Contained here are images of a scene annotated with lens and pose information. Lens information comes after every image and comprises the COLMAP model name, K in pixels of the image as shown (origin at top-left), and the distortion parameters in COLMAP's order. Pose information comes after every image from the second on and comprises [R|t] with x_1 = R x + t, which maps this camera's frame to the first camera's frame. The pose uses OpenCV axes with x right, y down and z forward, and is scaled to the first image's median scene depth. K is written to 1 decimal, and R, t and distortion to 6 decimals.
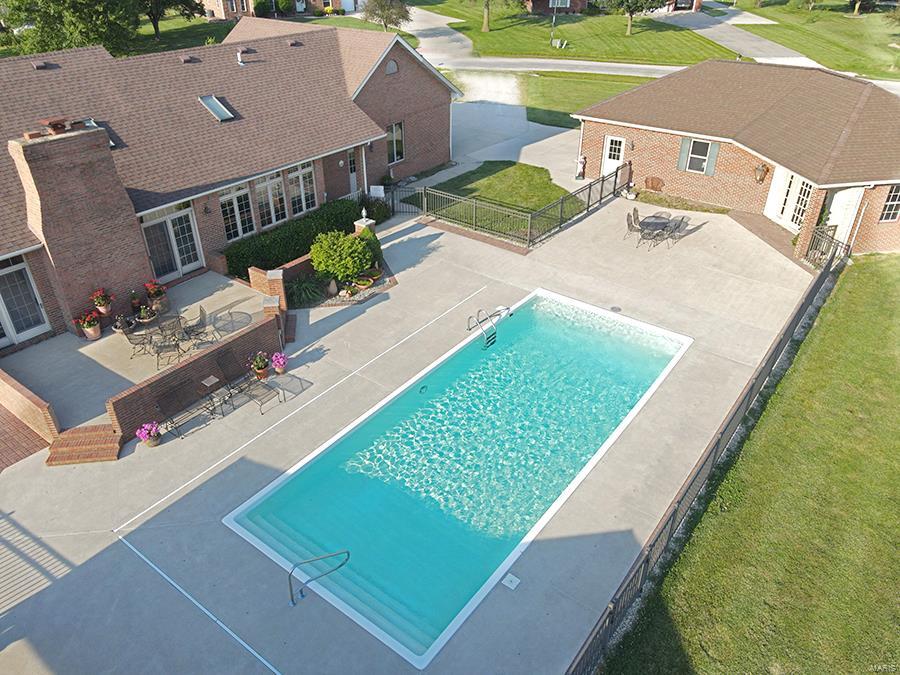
lens RADIAL K [[659.0, 0, 446.7], [0, 659.0, 332.2], [0, 0, 1]] dist [0.003554, 0.026161]
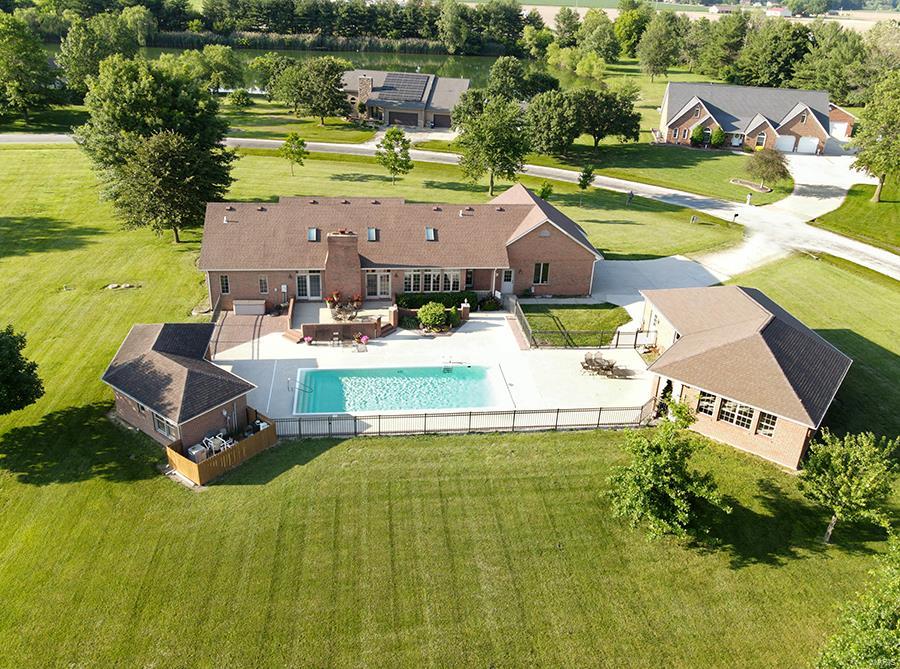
lens RADIAL K [[719.2, 0, 456.1], [0, 719.2, 330.9], [0, 0, 1]] dist [0.014143, 0.005444]
pose [[0.705820, 0.344288, -0.619099, 1.341254], [-0.410547, 0.911023, 0.038574, -0.186193], [0.577294, 0.226943, 0.784365, -0.758656]]
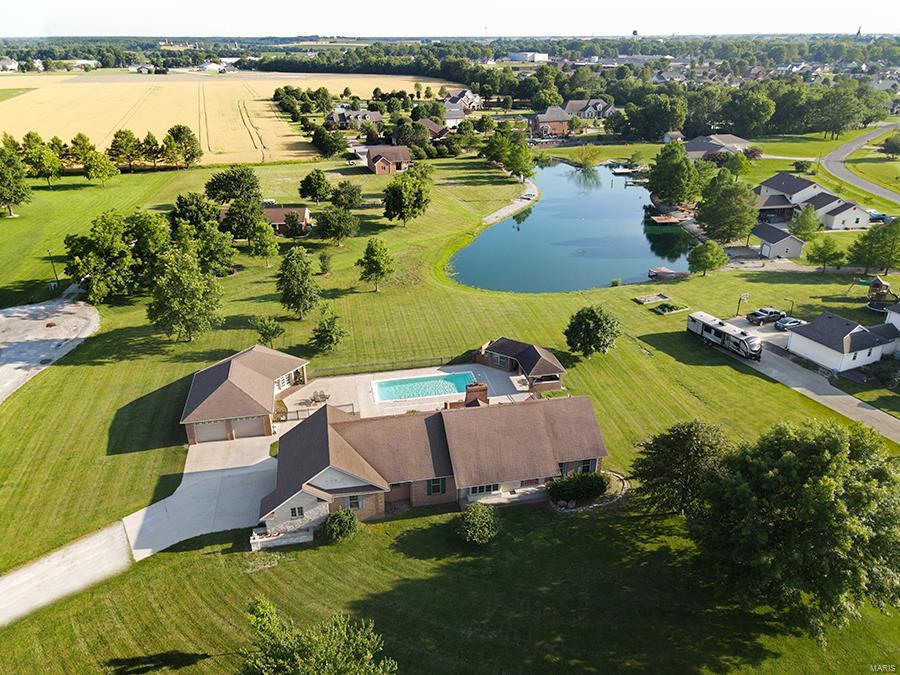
lens RADIAL K [[659.0, 0, 446.7], [0, 659.0, 332.2], [0, 0, 1]] dist [0.003554, 0.026161]
pose [[-0.745241, -0.264970, 0.611888, -2.183276], [0.360293, 0.612144, 0.703895, -2.619305], [-0.561075, 0.745031, -0.360728, 1.779256]]
